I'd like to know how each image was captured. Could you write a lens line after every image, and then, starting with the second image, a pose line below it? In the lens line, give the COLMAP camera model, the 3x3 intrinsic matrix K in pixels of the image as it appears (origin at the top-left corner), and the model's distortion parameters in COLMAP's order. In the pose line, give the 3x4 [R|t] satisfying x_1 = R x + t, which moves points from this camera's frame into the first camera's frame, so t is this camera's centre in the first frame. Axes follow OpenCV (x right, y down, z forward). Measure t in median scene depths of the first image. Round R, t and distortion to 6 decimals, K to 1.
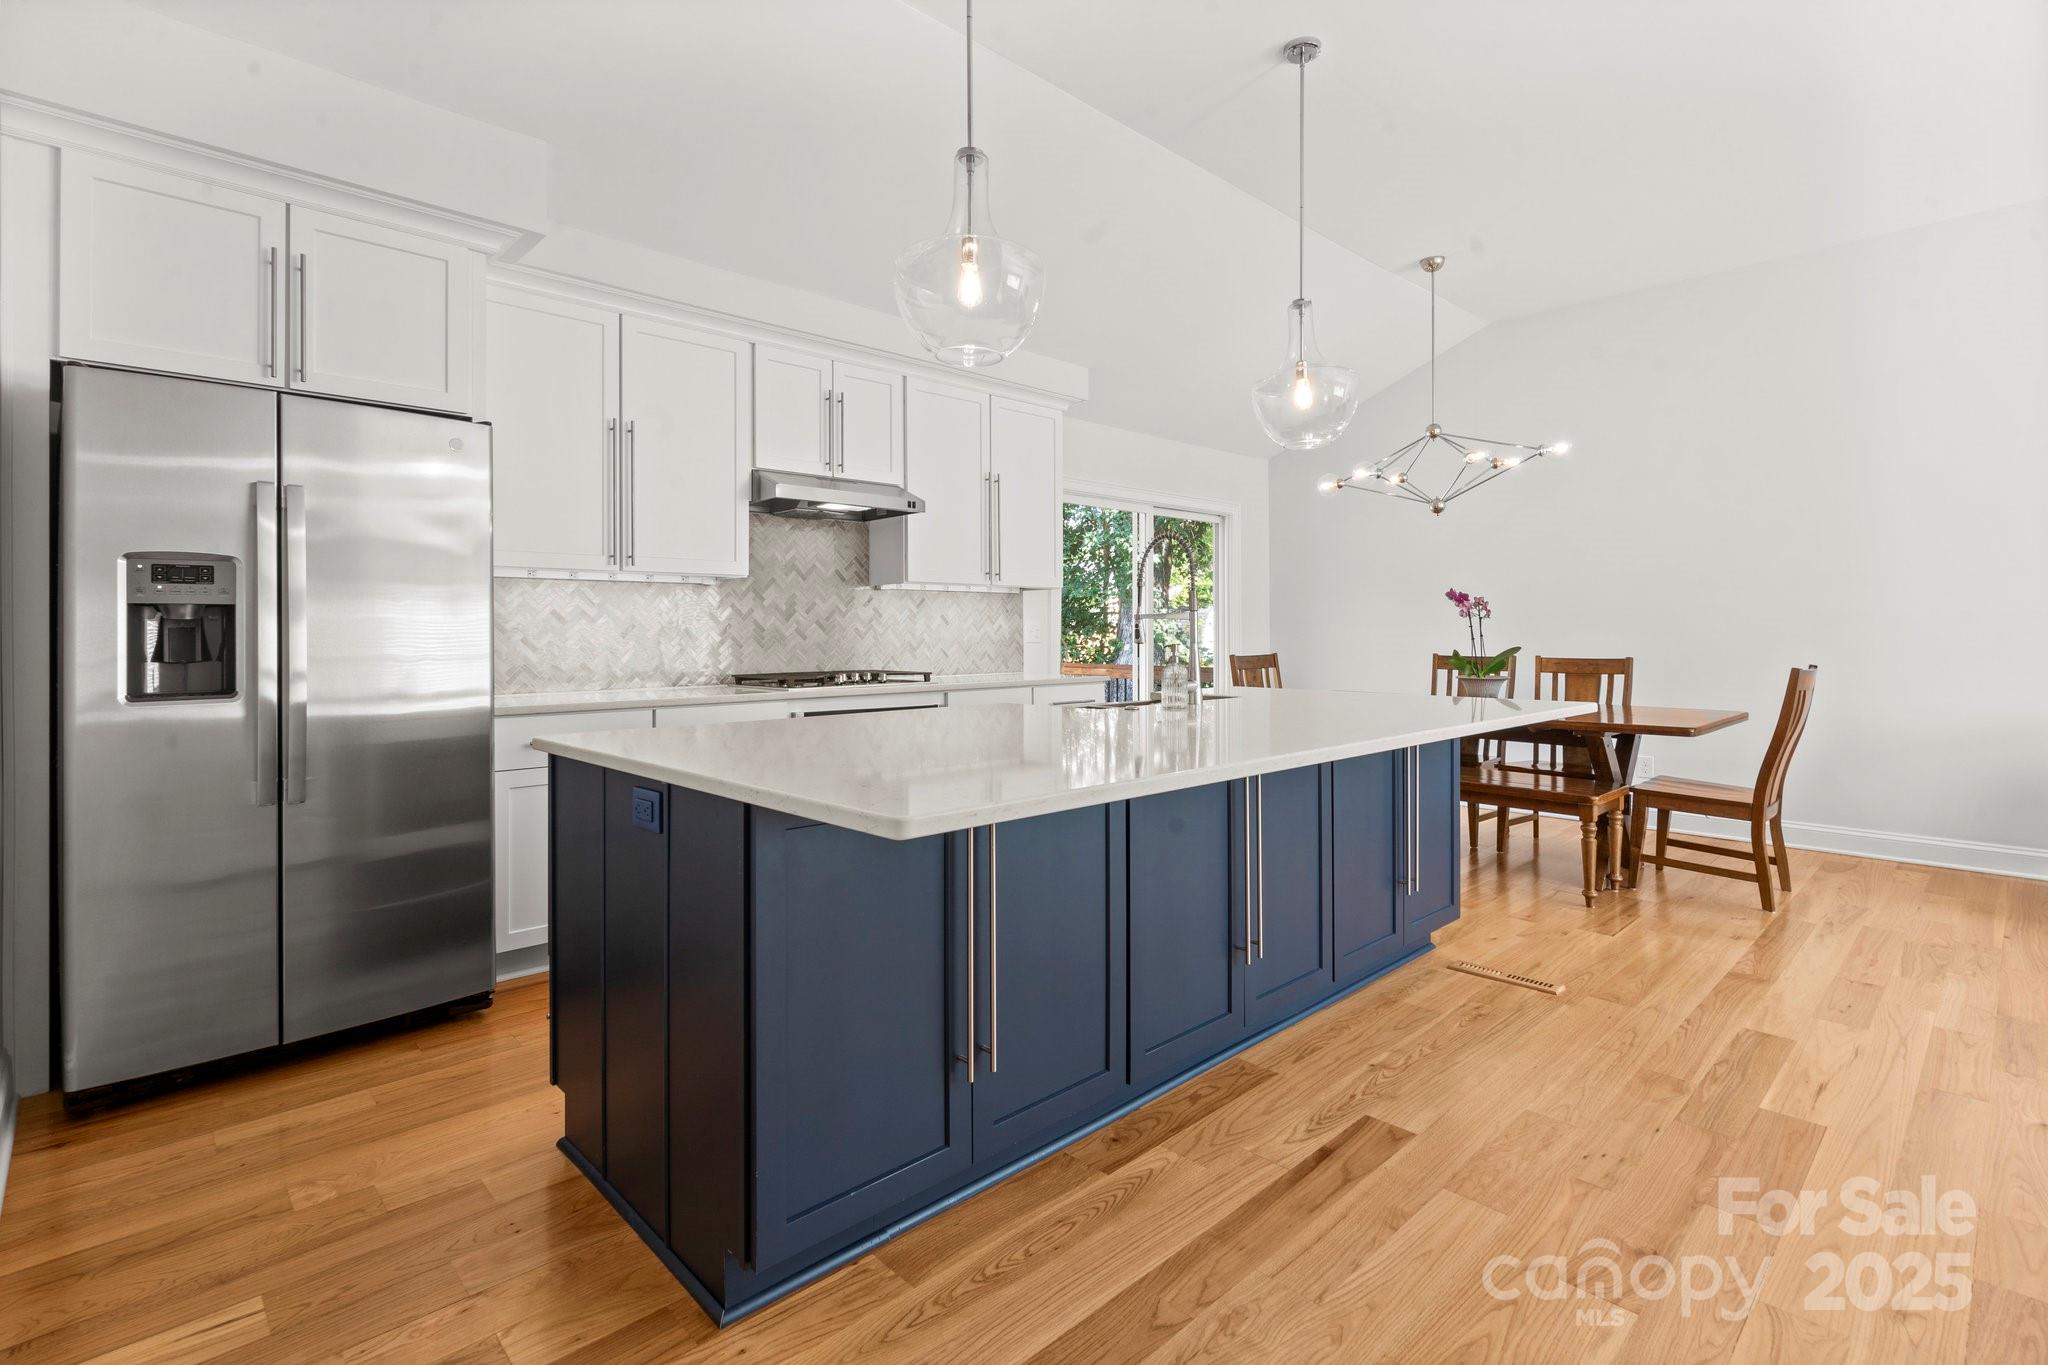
lens RADIAL K [[961.0, 0, 1028.0], [0, 961.0, 631.9], [0, 0, 1]] dist [0.000933, 0.000146]
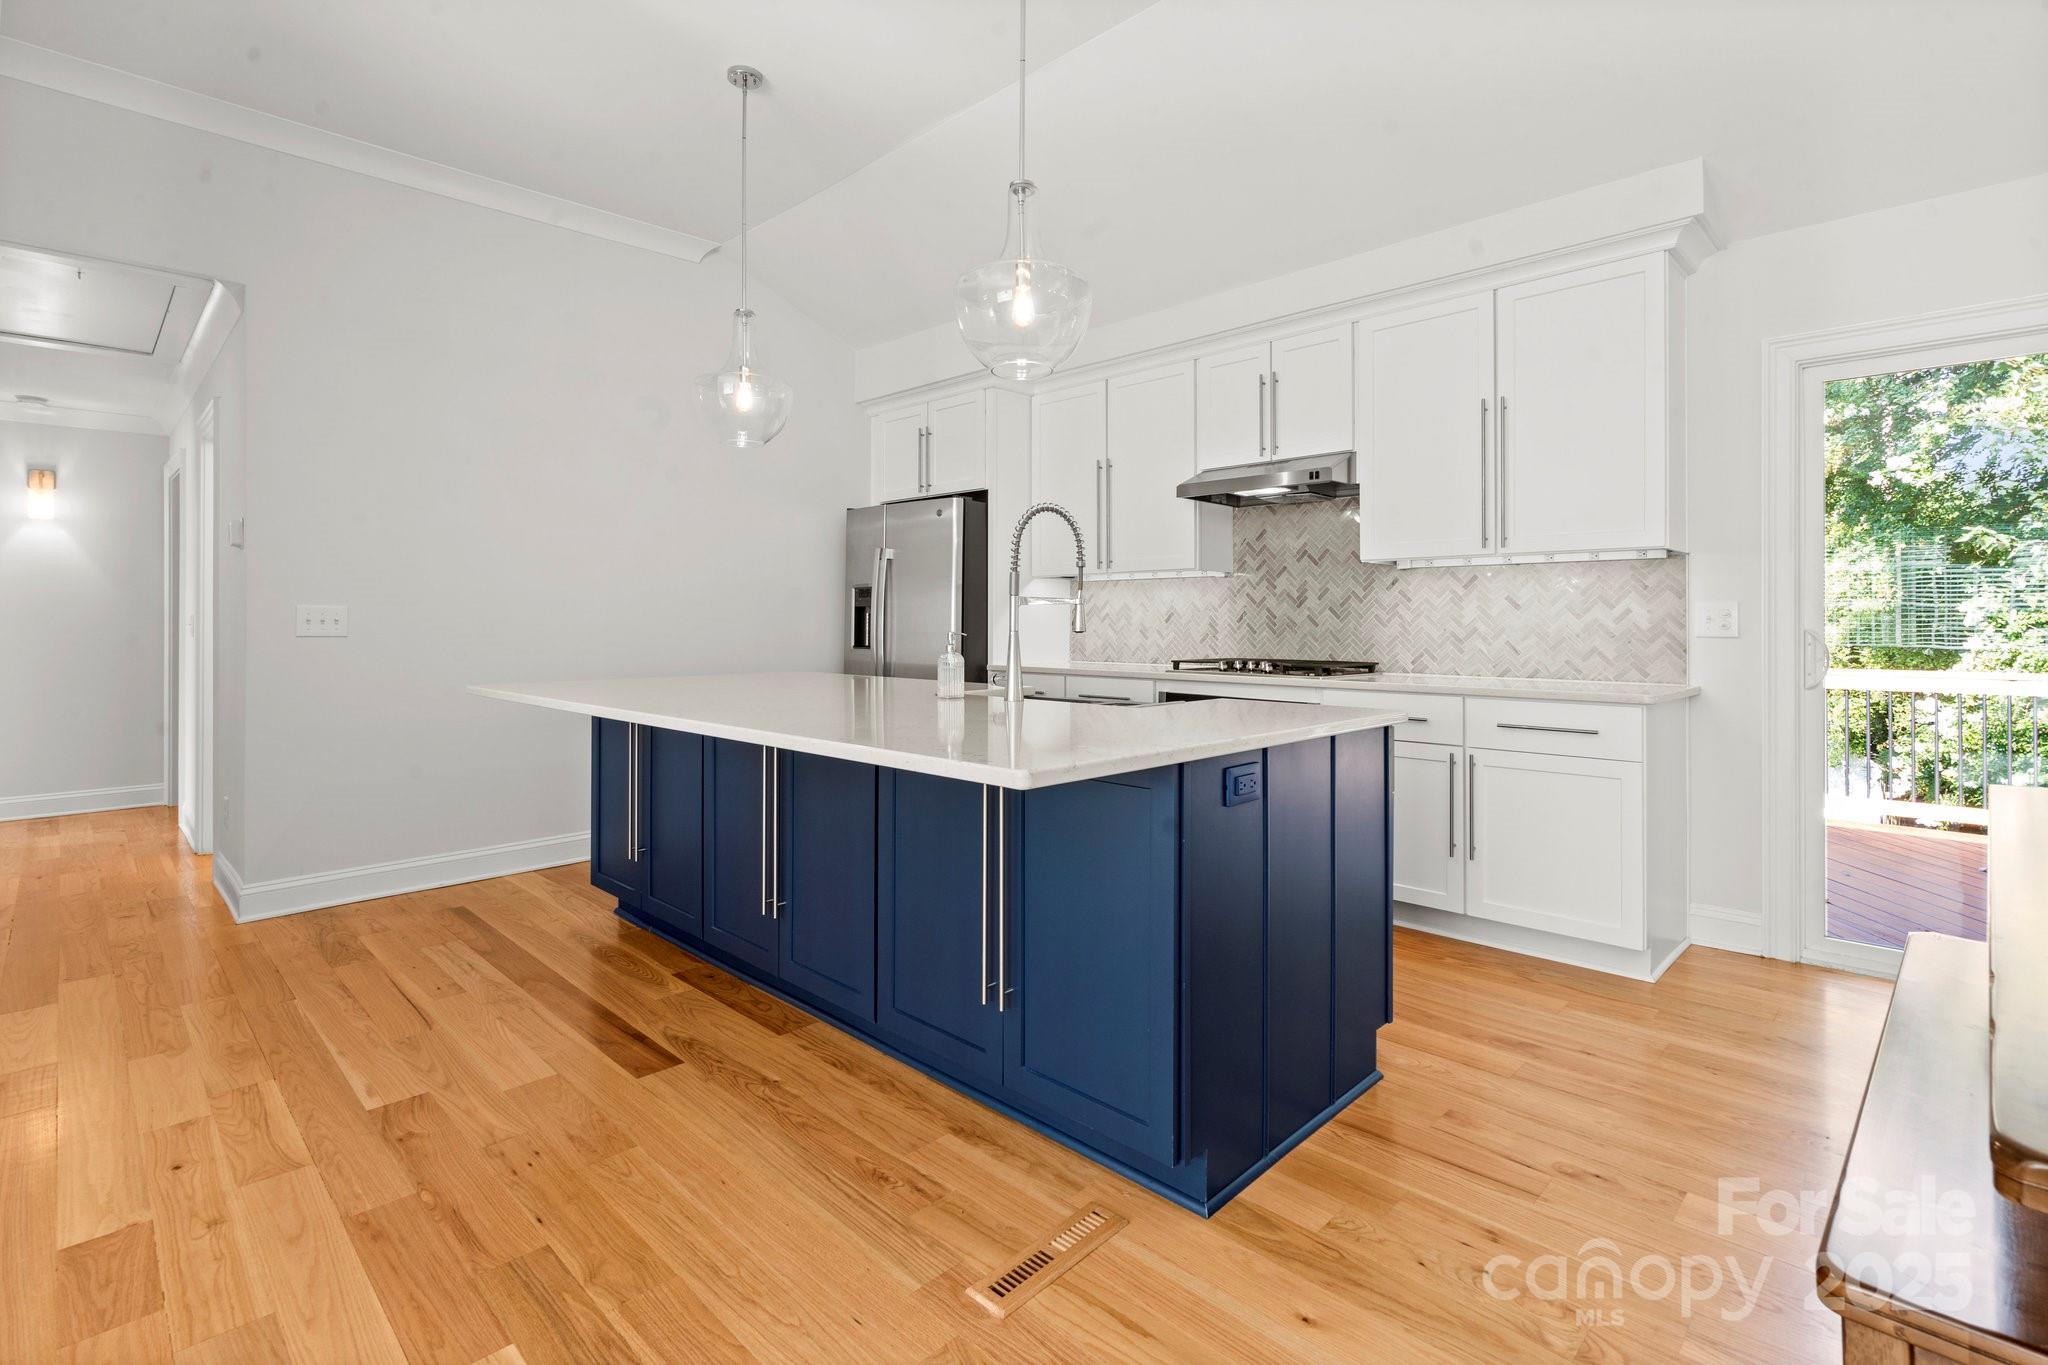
lens RADIAL K [[961.0, 0, 1028.0], [0, 961.0, 631.9], [0, 0, 1]] dist [0.000933, 0.000146]
pose [[0.029195, 0.015634, -0.999451, 0.783322], [0.001826, 0.999875, 0.015694, -0.002872], [0.999572, -0.002283, 0.029163, 0.734932]]
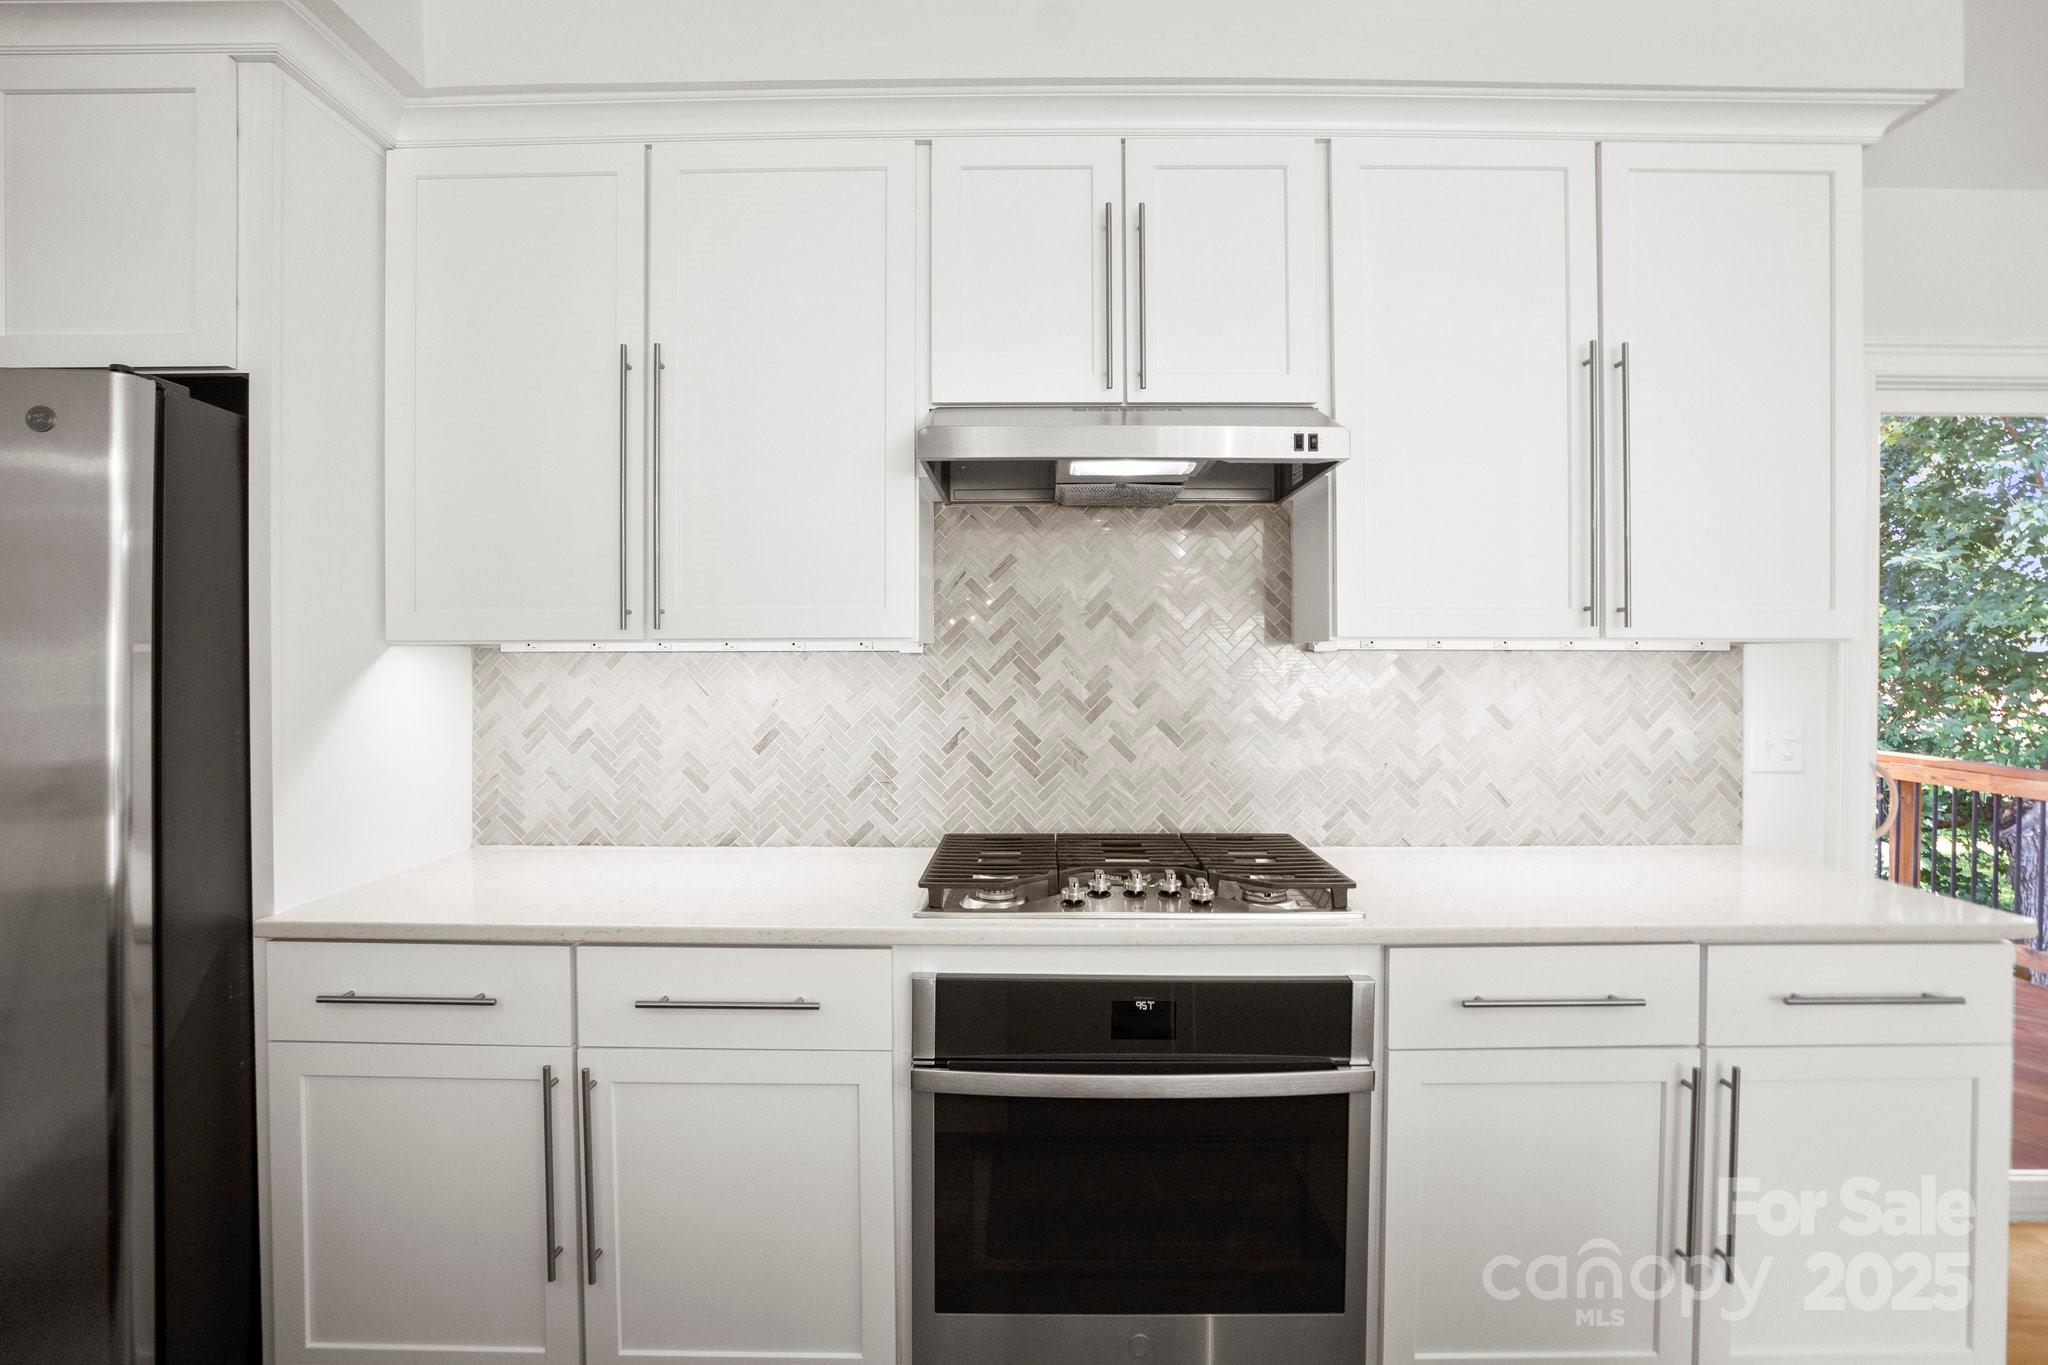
lens RADIAL K [[988.4, 0, 1024.0], [0, 988.4, 682.5], [0, 0, 1]] dist [-0.063054, 0.015036]
pose [[0.717789, 0.021263, -0.695936, 0.076024], [-0.001738, 0.999585, 0.028749, -0.048702], [0.696258, -0.019426, 0.717529, 0.659196]]
